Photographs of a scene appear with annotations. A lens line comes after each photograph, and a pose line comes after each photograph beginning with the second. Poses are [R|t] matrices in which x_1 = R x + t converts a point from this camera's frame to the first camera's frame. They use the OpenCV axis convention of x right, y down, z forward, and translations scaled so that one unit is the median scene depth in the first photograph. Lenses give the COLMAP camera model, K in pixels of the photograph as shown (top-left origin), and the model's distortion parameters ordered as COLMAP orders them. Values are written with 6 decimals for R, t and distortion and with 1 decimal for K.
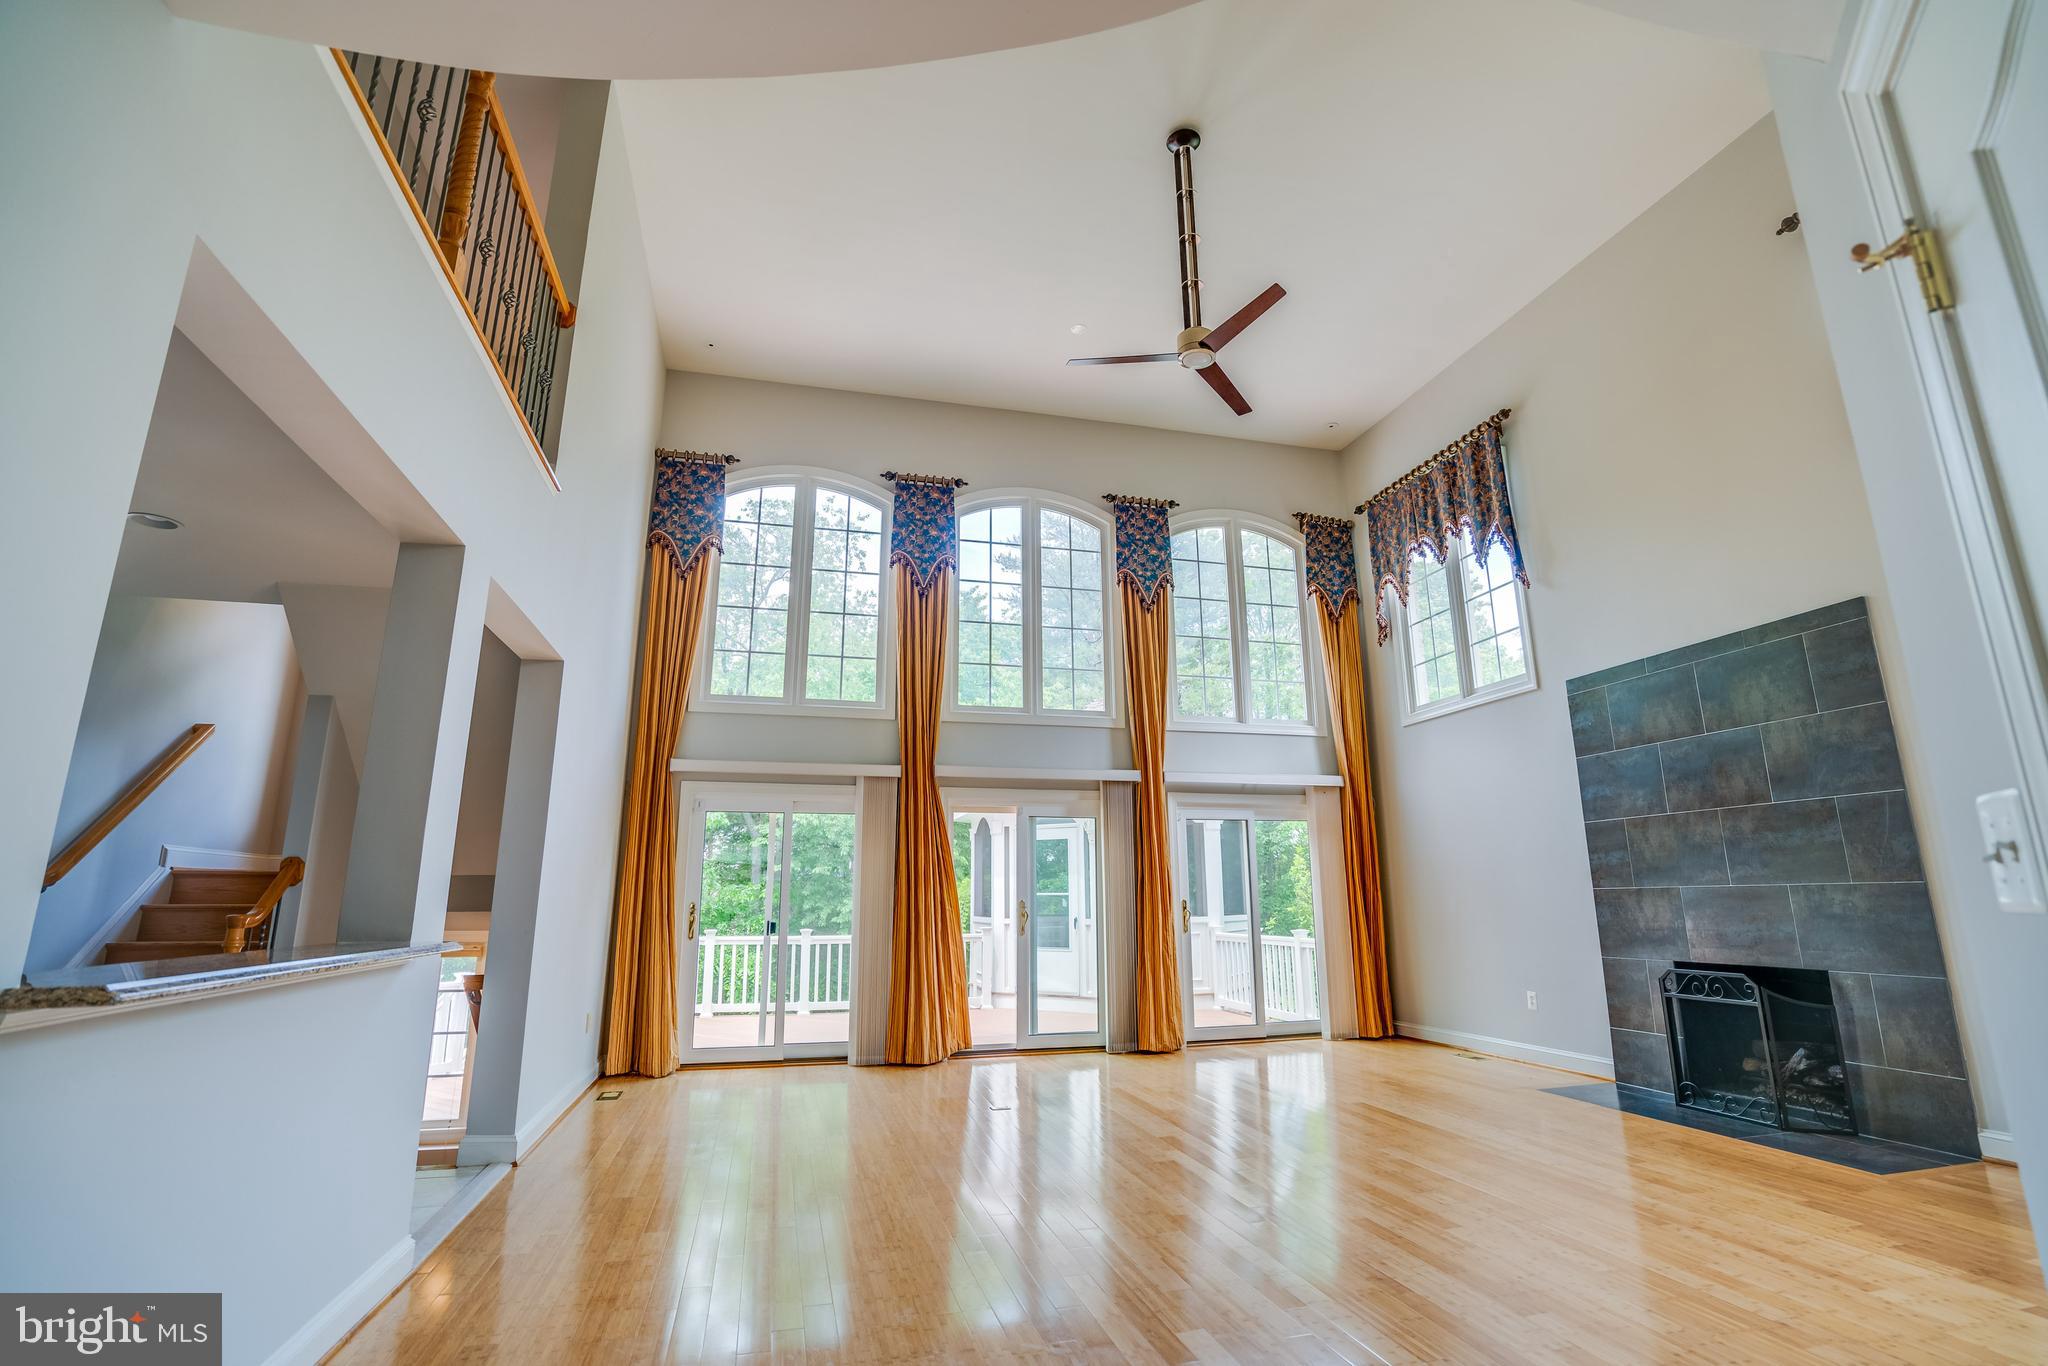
lens RADIAL K [[961.4, 0, 1032.4], [0, 961.4, 661.2], [0, 0, 1]] dist [-0.059270, 0.027003]
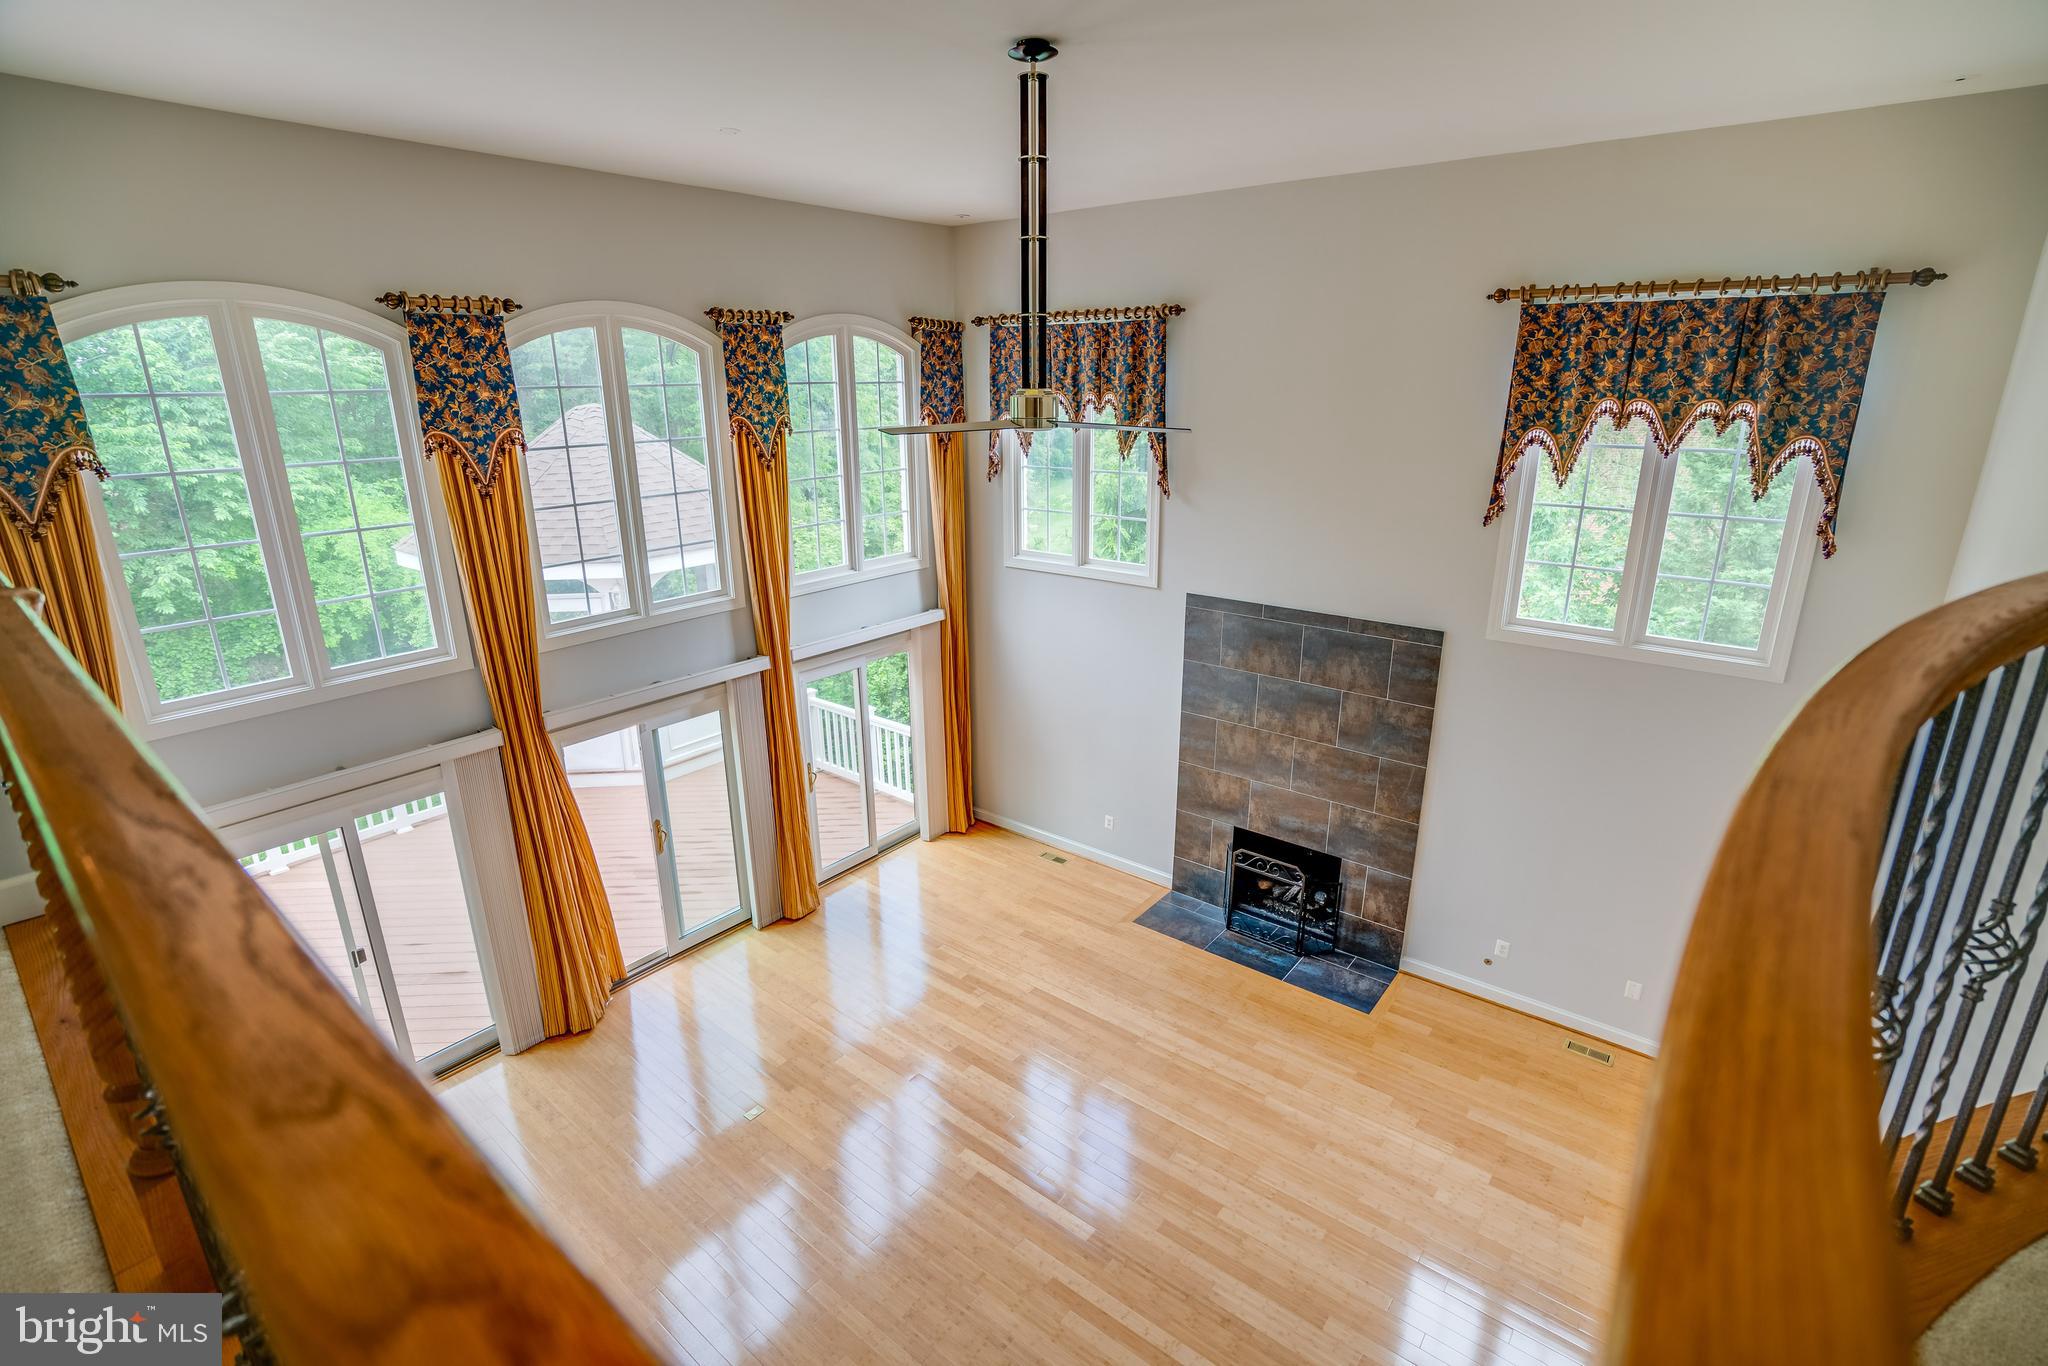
lens RADIAL K [[953.8, 0, 1032.8], [0, 953.8, 671.4], [0, 0, 1]] dist [-0.056387, 0.022921]
pose [[0.803285, -0.170456, 0.570683, -0.215589], [-0.144924, 0.873434, 0.464876, -0.348603], [-0.577695, -0.456134, 0.676913, 0.257877]]
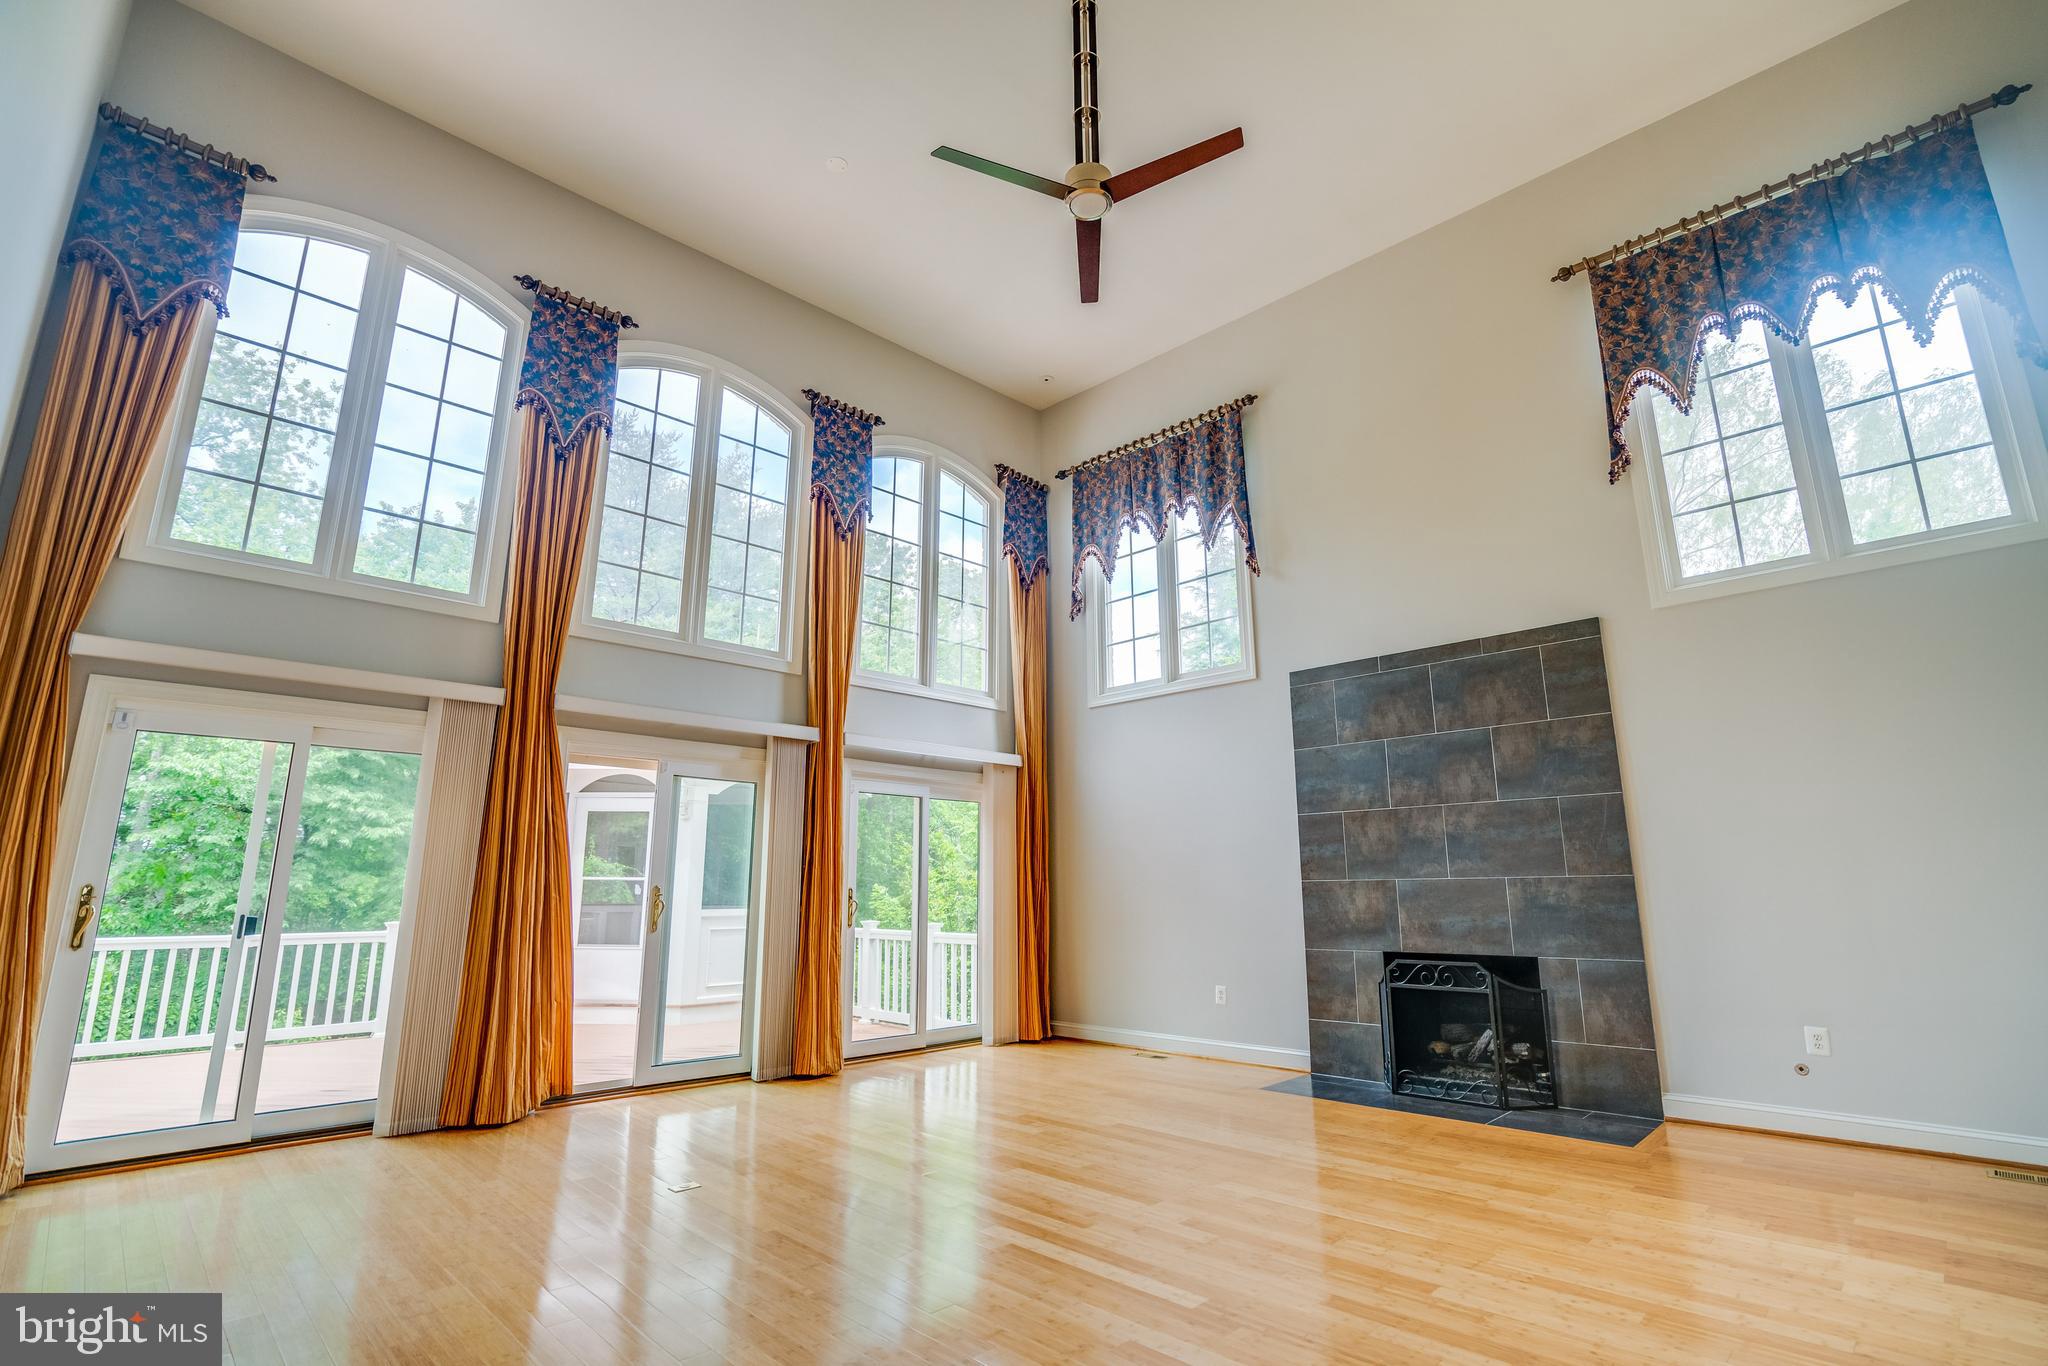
lens RADIAL K [[961.4, 0, 1032.4], [0, 961.4, 661.2], [0, 0, 1]] dist [-0.059270, 0.027003]
pose [[0.865020, 0.119104, 0.487396, -0.142281], [-0.123914, 0.992038, -0.022501, 0.056865], [-0.486195, -0.040931, 0.872891, 0.219879]]
